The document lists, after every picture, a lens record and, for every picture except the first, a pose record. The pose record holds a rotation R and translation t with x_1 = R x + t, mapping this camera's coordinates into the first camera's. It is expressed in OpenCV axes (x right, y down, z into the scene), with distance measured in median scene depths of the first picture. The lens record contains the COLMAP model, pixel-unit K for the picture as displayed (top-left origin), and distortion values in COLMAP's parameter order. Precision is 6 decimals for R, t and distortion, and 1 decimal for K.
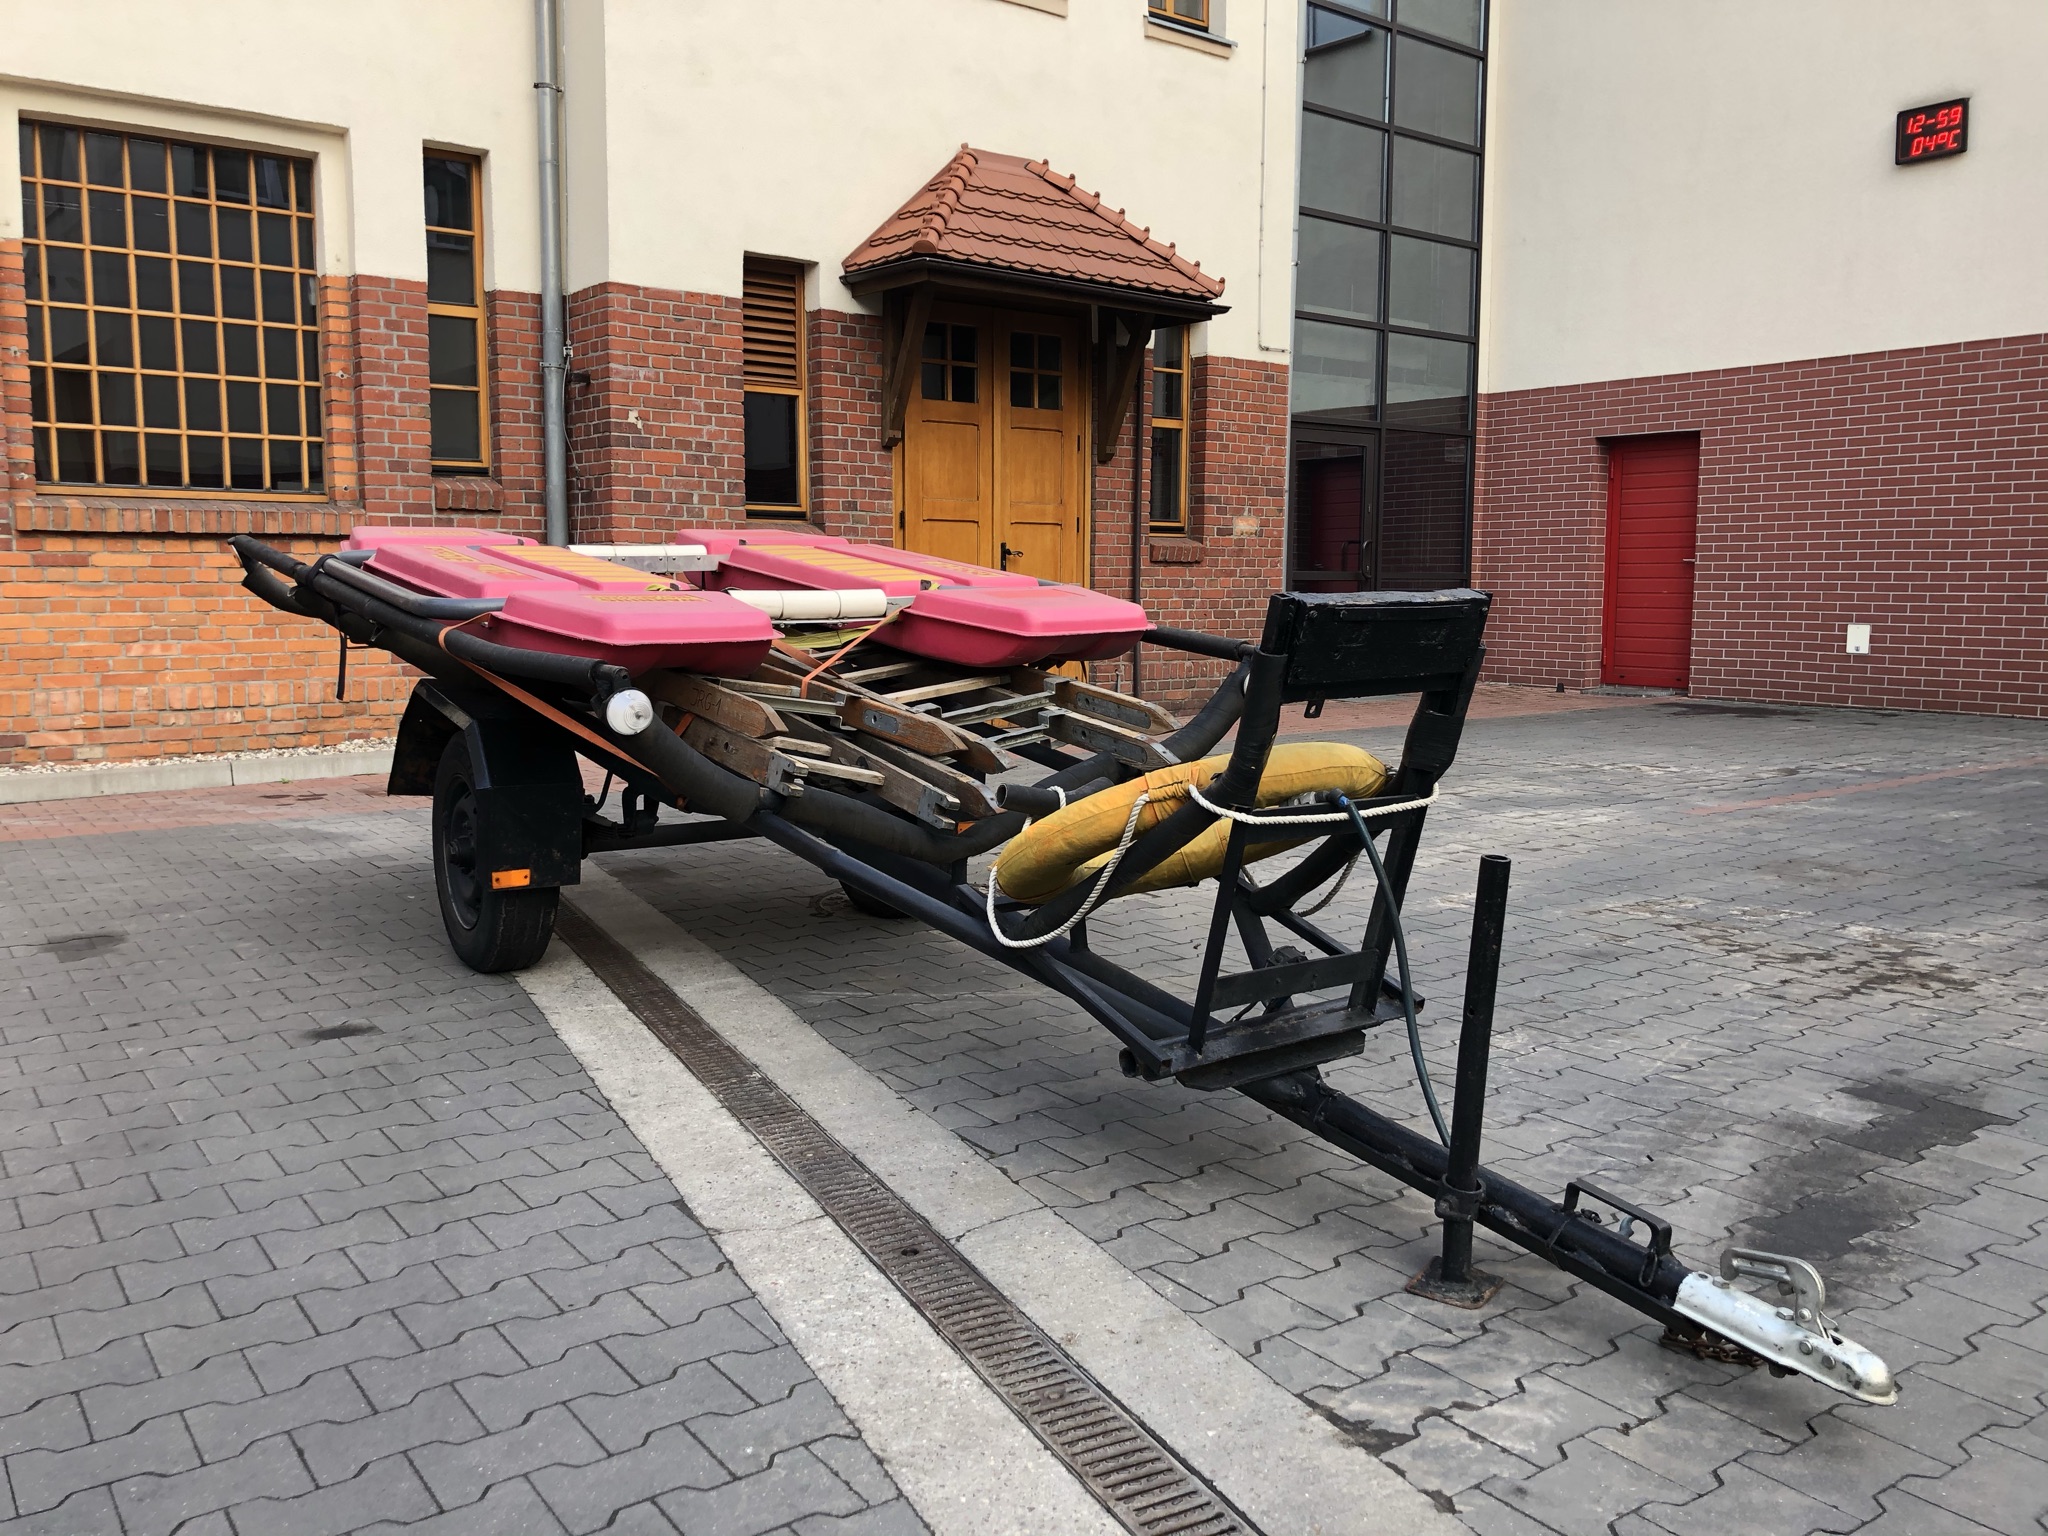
lens RADIAL K [[1637.2, 0, 1038.9], [0, 1637.2, 751.7], [0, 0, 1]] dist [0.009572, -0.005592]
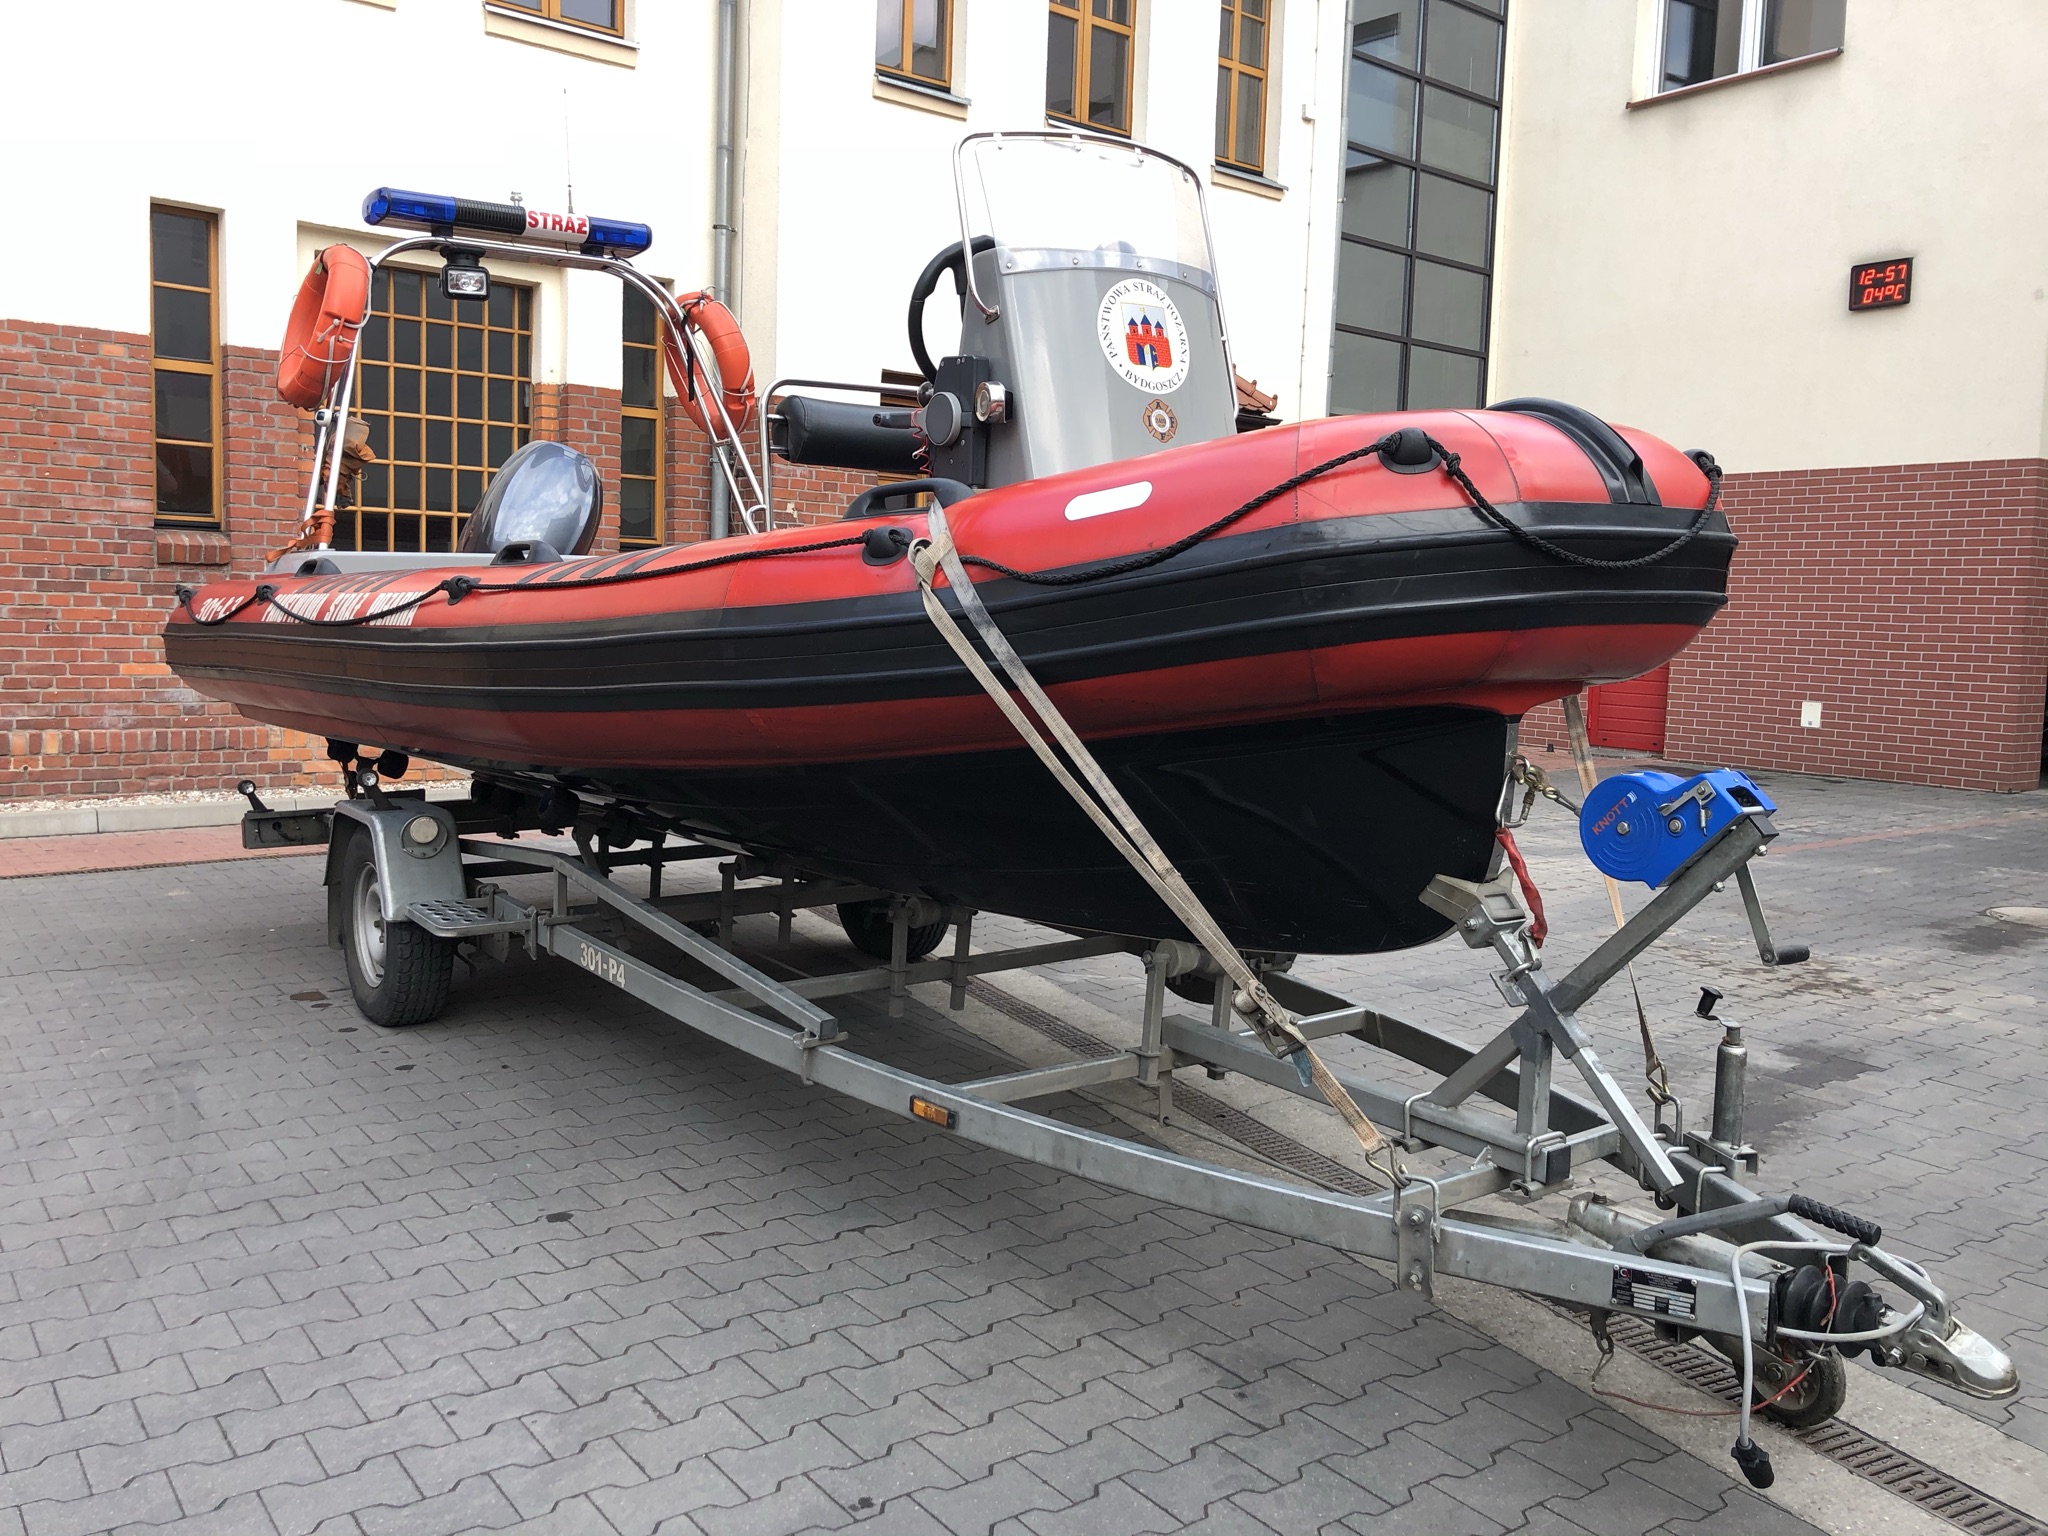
lens RADIAL K [[1637.2, 0, 1028.2], [0, 1637.2, 748.1], [0, 0, 1]] dist [0.009572, -0.005592]
pose [[0.999560, 0.026759, 0.012796, -0.078375], [-0.026500, 0.999448, -0.020032, -0.009077], [-0.013325, 0.019684, 0.999717, -0.174997]]
